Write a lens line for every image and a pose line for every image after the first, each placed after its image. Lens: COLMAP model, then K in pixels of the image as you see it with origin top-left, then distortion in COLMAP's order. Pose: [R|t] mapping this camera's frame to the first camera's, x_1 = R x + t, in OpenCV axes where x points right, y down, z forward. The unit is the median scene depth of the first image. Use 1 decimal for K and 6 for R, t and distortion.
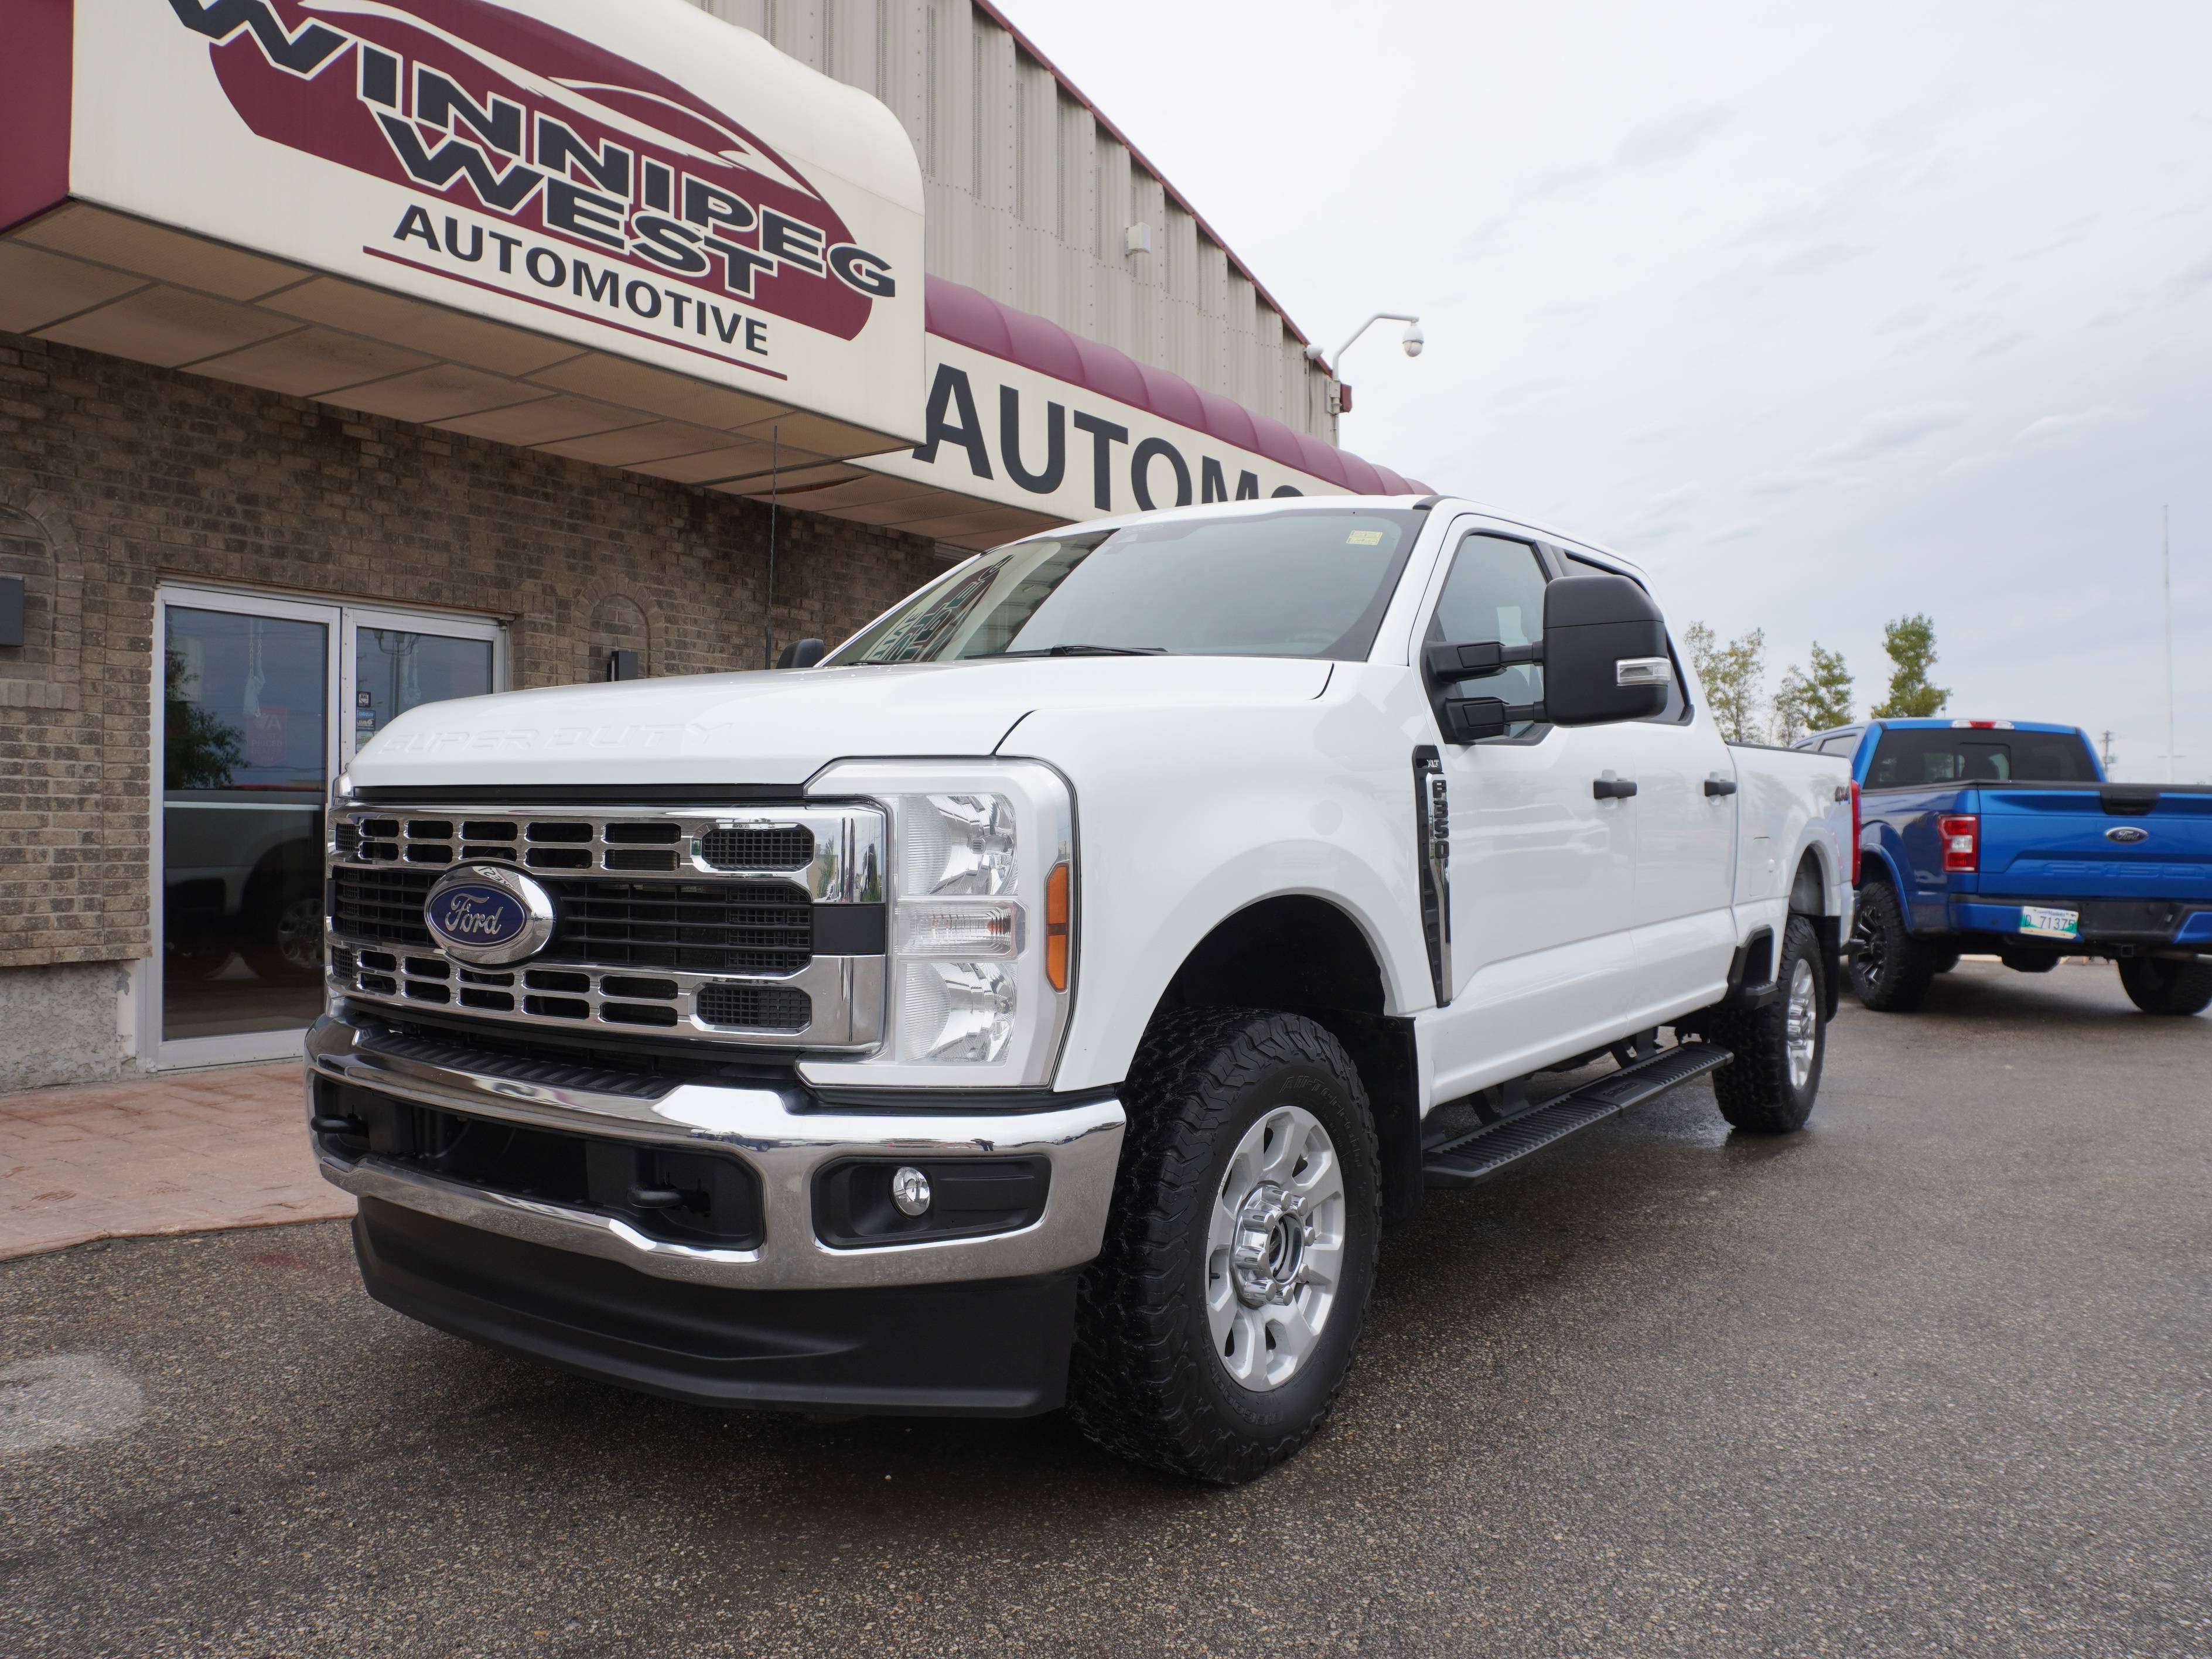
lens RADIAL K [[1683.7, 0, 1100.6], [0, 1683.7, 822.9], [0, 0, 1]] dist [-0.033437, 0.006455]
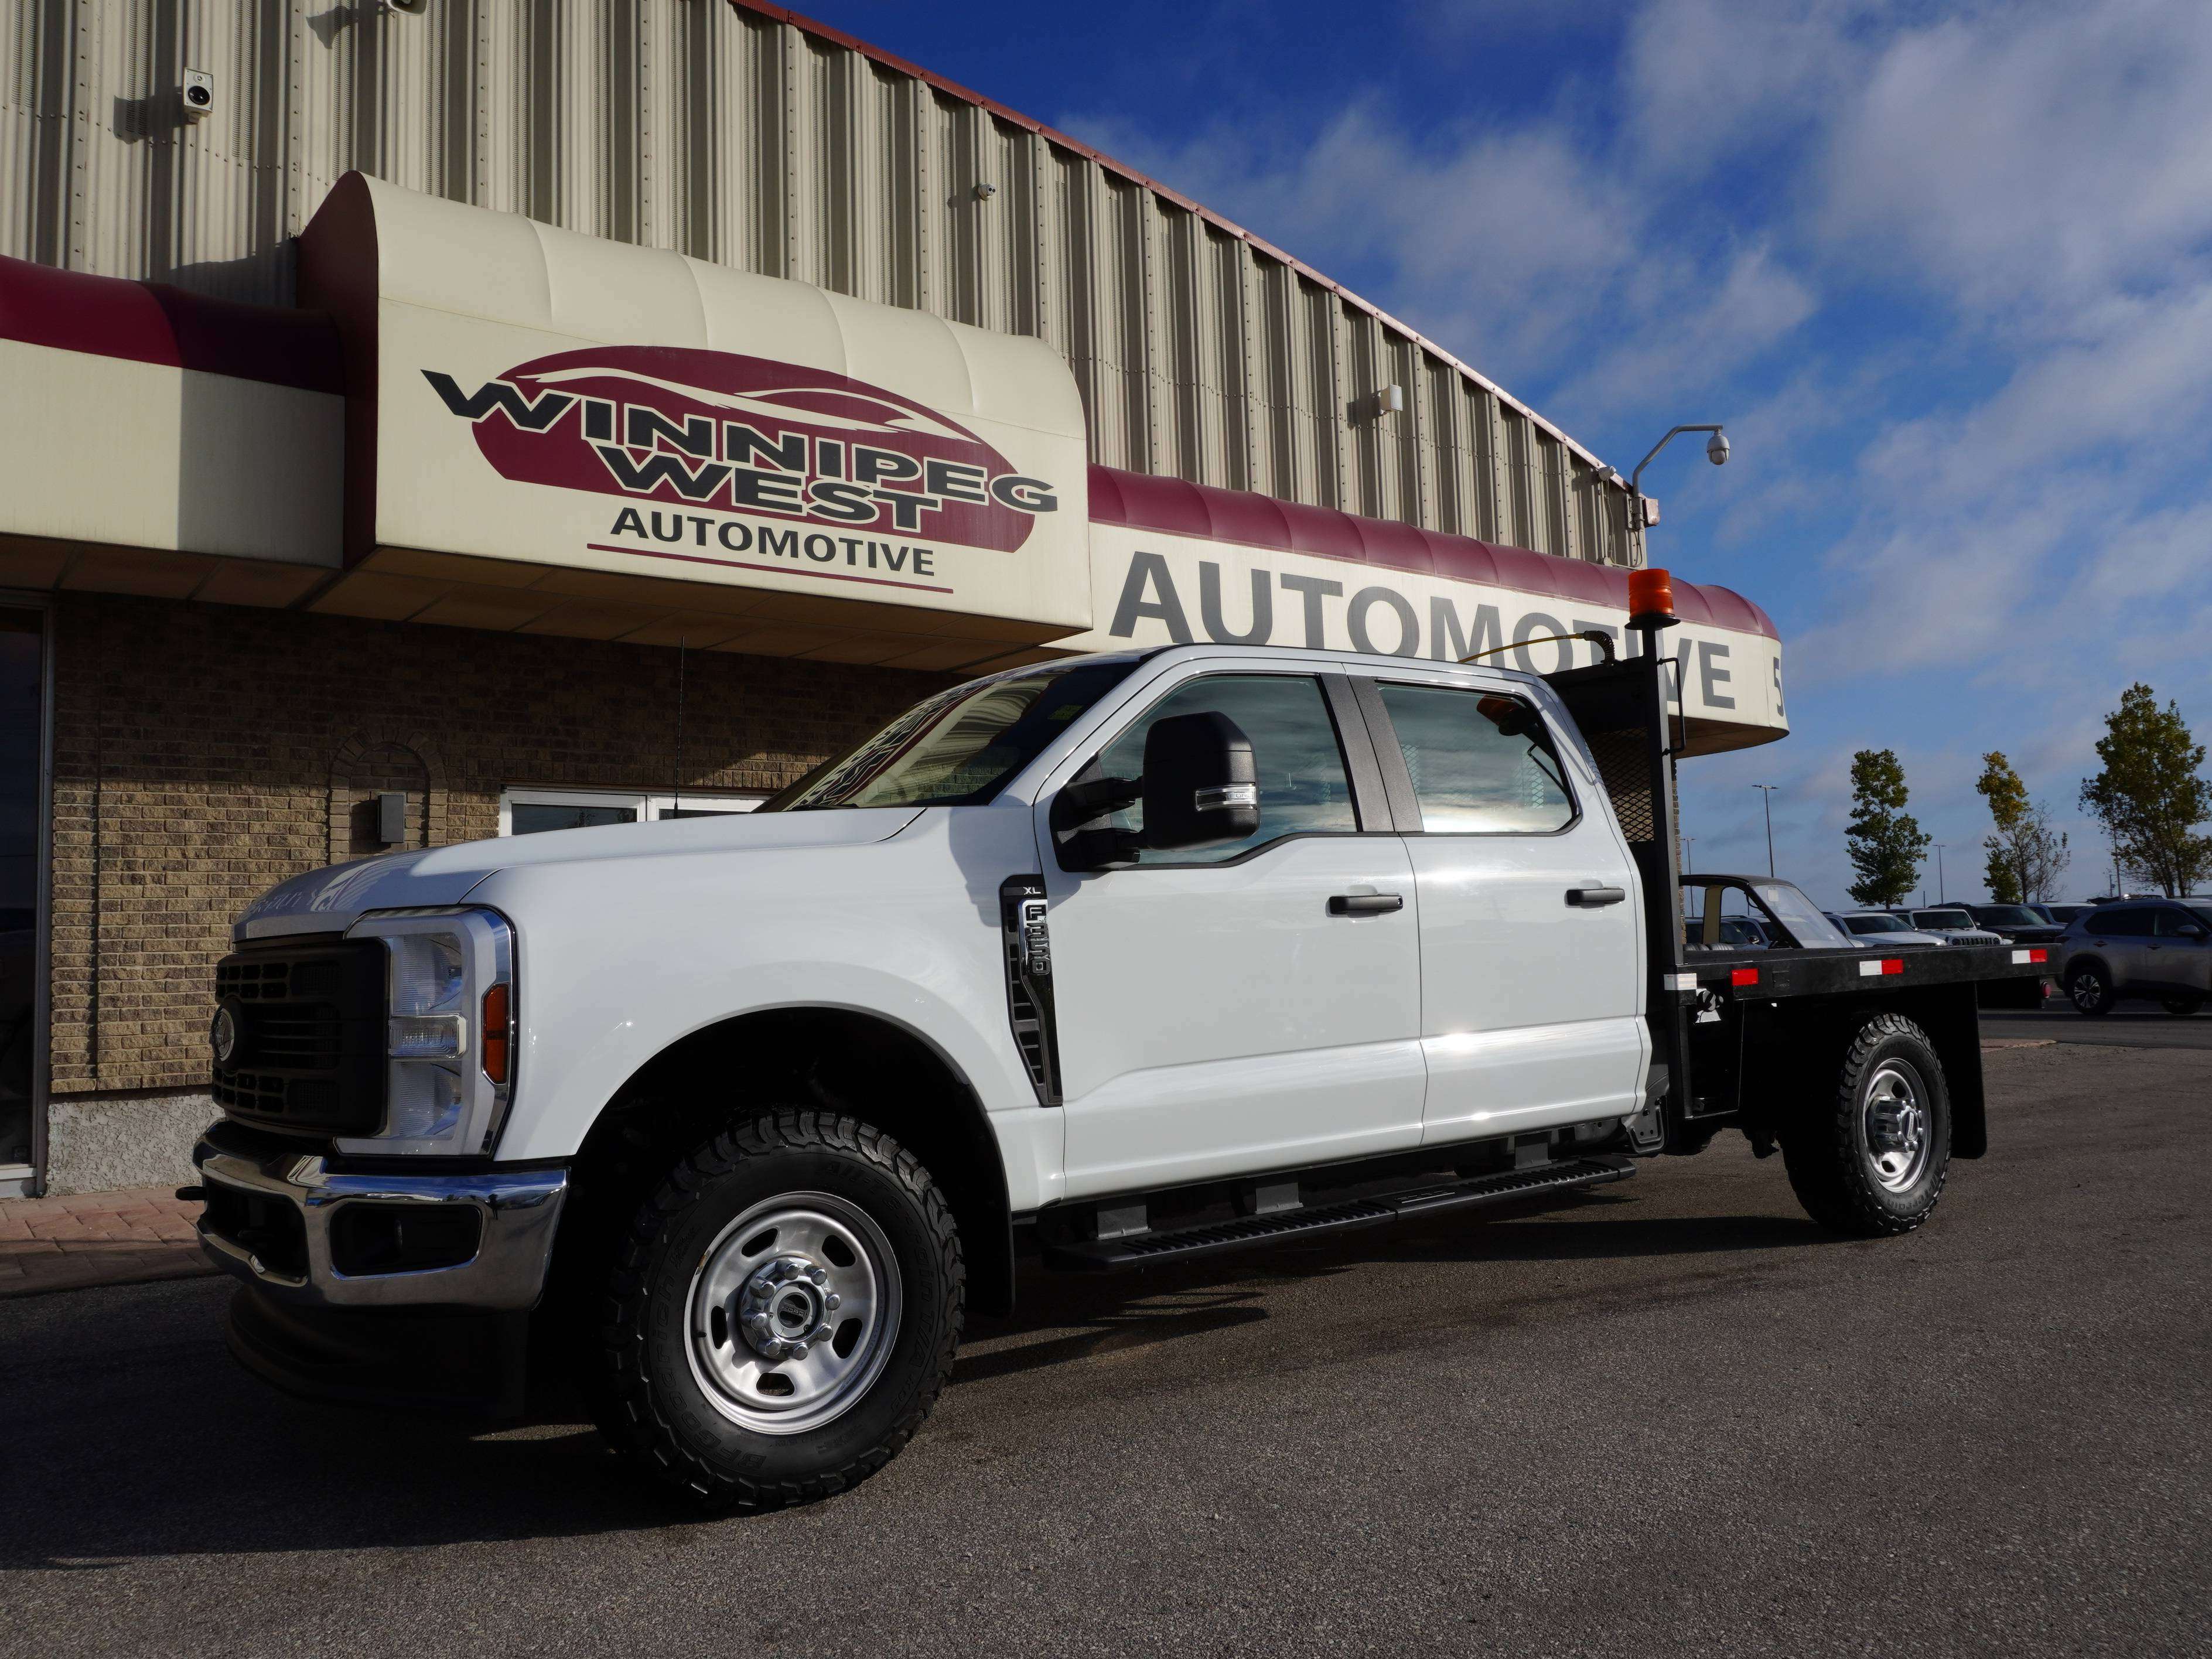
lens RADIAL K [[1683.7, 0, 1098.7], [0, 1683.7, 824.9], [0, 0, 1]] dist [-0.033437, 0.006455]
pose [[0.948554, -0.051595, -0.312385, 0.327047], [0.030606, 0.996955, -0.071725, -0.002083], [0.315134, 0.058474, 0.947244, -0.142757]]
